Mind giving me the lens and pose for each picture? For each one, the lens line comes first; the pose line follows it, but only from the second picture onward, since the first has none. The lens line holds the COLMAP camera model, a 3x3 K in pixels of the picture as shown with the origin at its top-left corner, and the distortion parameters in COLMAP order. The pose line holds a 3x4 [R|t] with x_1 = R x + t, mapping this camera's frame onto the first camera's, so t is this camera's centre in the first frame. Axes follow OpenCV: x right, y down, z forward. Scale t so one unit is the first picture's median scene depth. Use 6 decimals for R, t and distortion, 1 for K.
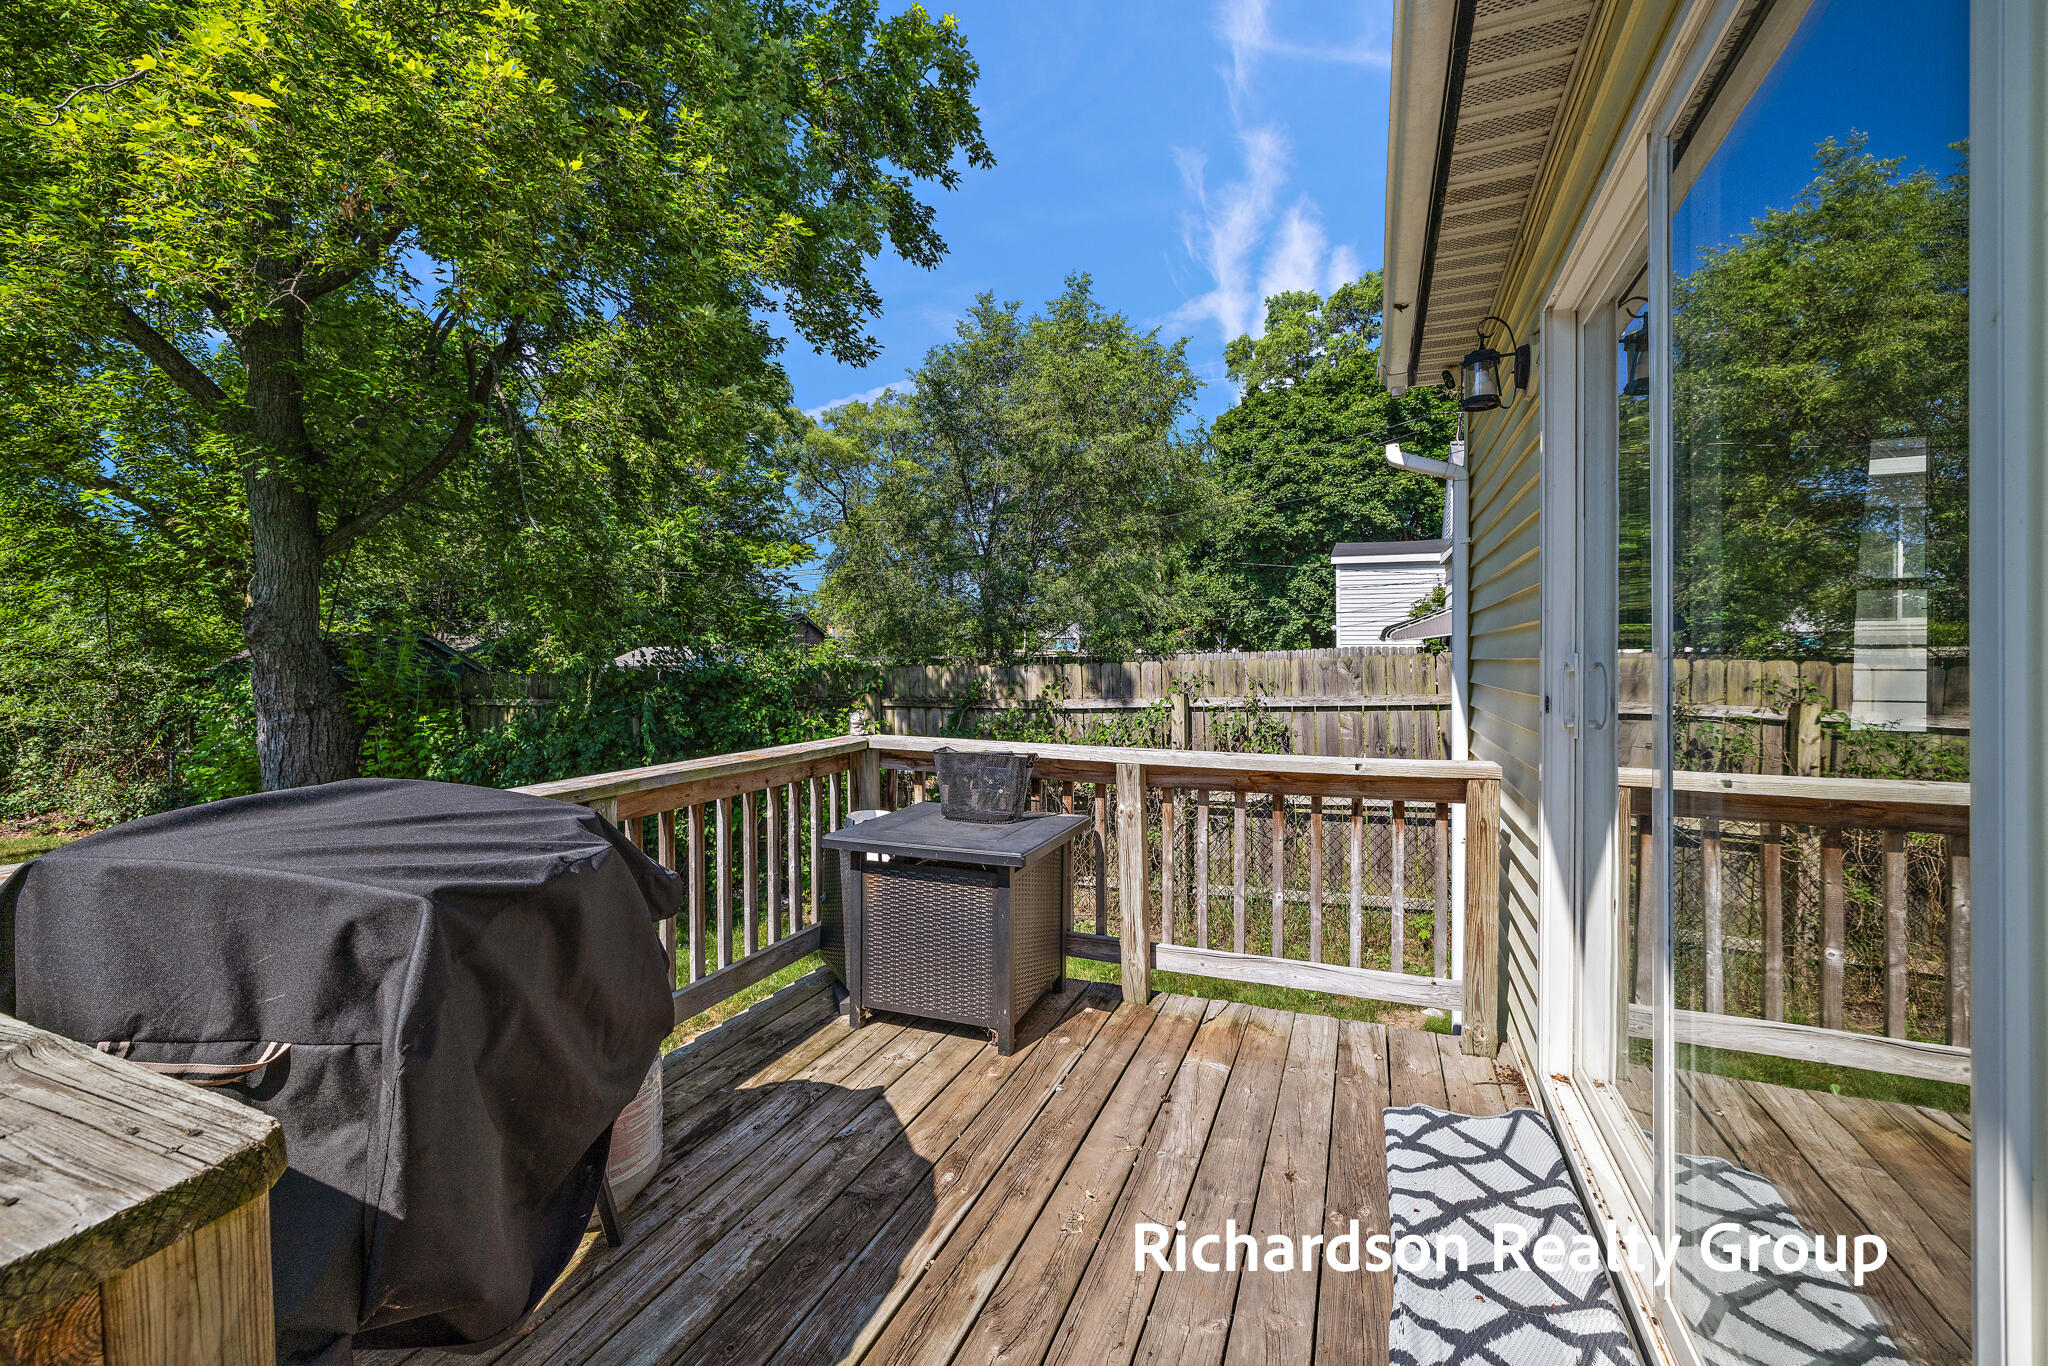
lens RADIAL K [[877.0, 0, 1026.1], [0, 877.0, 673.1], [0, 0, 1]] dist [-0.000430, 0.000226]
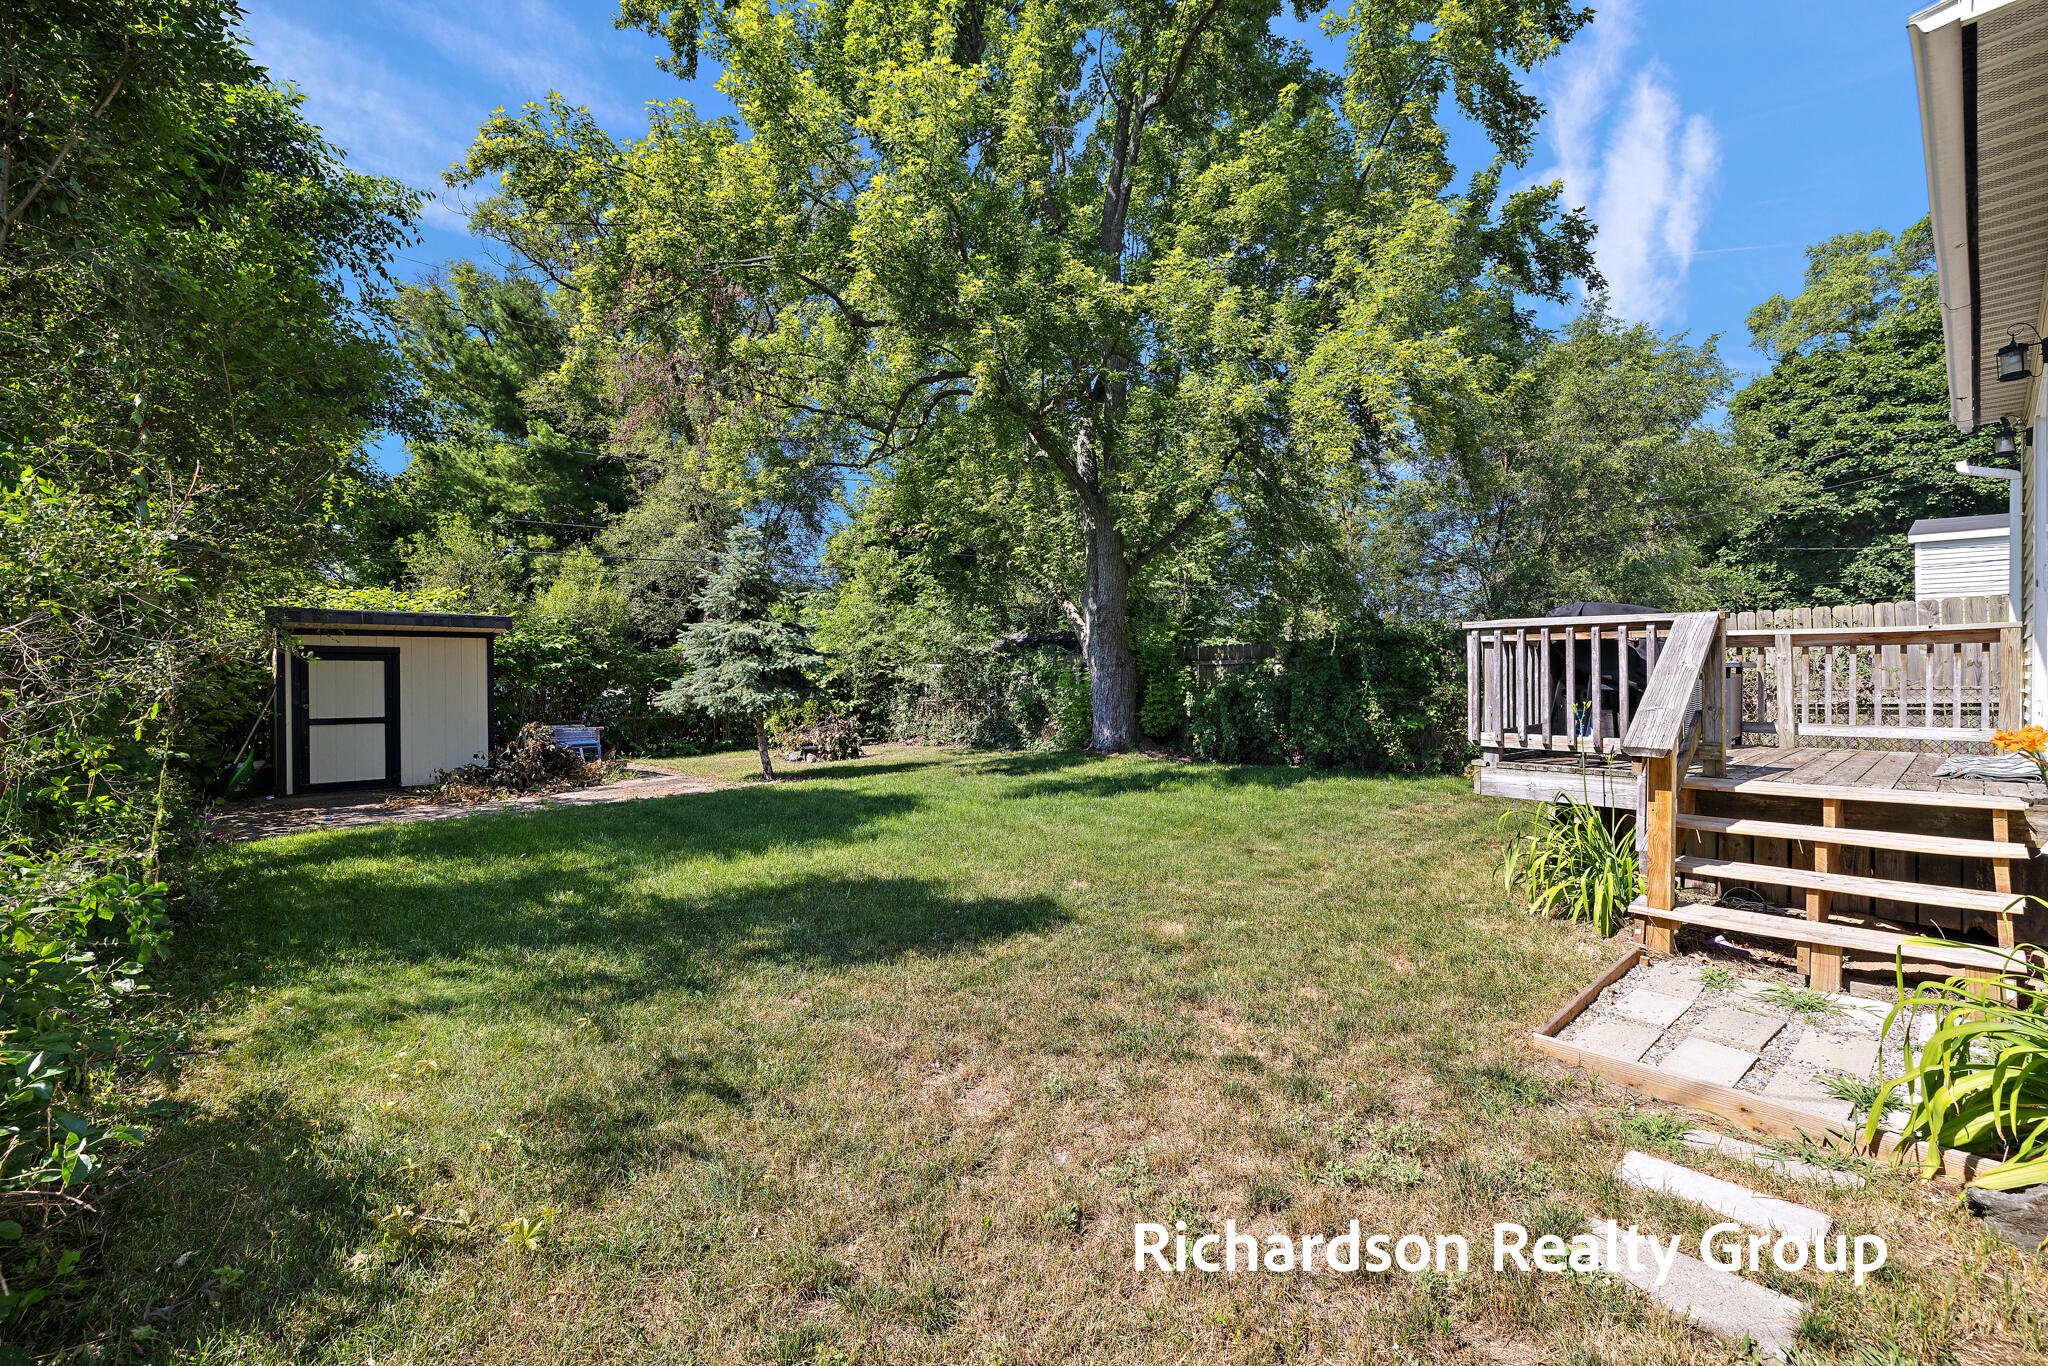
lens RADIAL K [[877.0, 0, 1008.5], [0, 877.0, 689.2], [0, 0, 1]] dist [-0.000430, 0.000226]
pose [[0.895121, 0.002123, -0.445819, -0.060591], [-0.004074, 0.999986, -0.003419, 0.024856], [0.445805, 0.004877, 0.895117, -0.170416]]
